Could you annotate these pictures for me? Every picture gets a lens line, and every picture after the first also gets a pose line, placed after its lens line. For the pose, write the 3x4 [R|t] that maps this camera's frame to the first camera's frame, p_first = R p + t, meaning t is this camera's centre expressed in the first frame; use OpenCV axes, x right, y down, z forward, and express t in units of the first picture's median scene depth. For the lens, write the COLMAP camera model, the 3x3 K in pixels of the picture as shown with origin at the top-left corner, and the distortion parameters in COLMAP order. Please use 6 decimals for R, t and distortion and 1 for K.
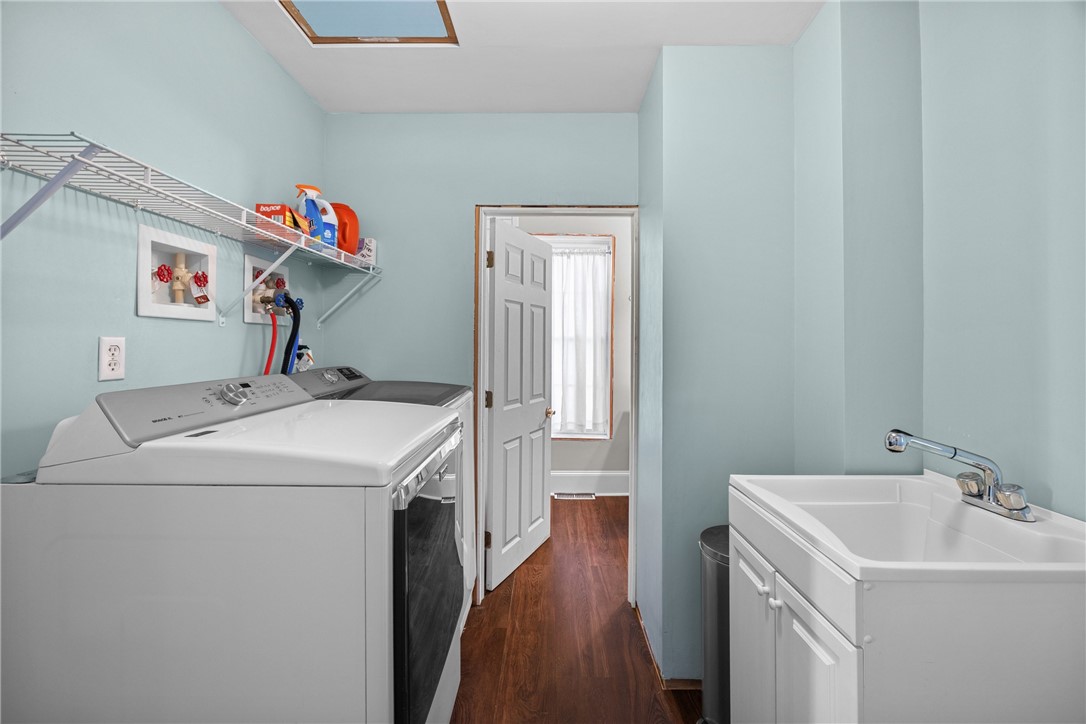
lens RADIAL K [[451.2, 0, 543.3], [0, 451.2, 351.7], [0, 0, 1]] dist [-0.004576, -0.000046]
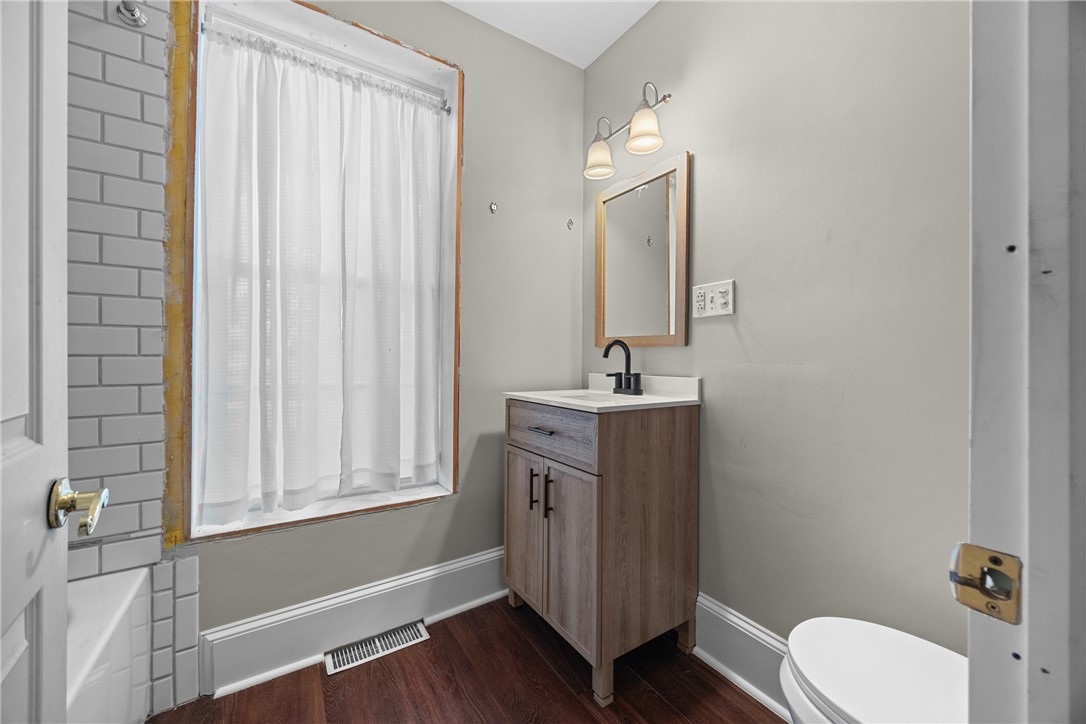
lens RADIAL K [[416.4, 0, 548.9], [0, 416.4, 356.8], [0, 0, 1]] dist [0.002251, 0.000120]
pose [[0.832026, -0.005641, 0.554707, -0.013841], [0.012082, 0.999895, -0.007954, 0.052007], [-0.554604, 0.013320, 0.832007, 0.569255]]
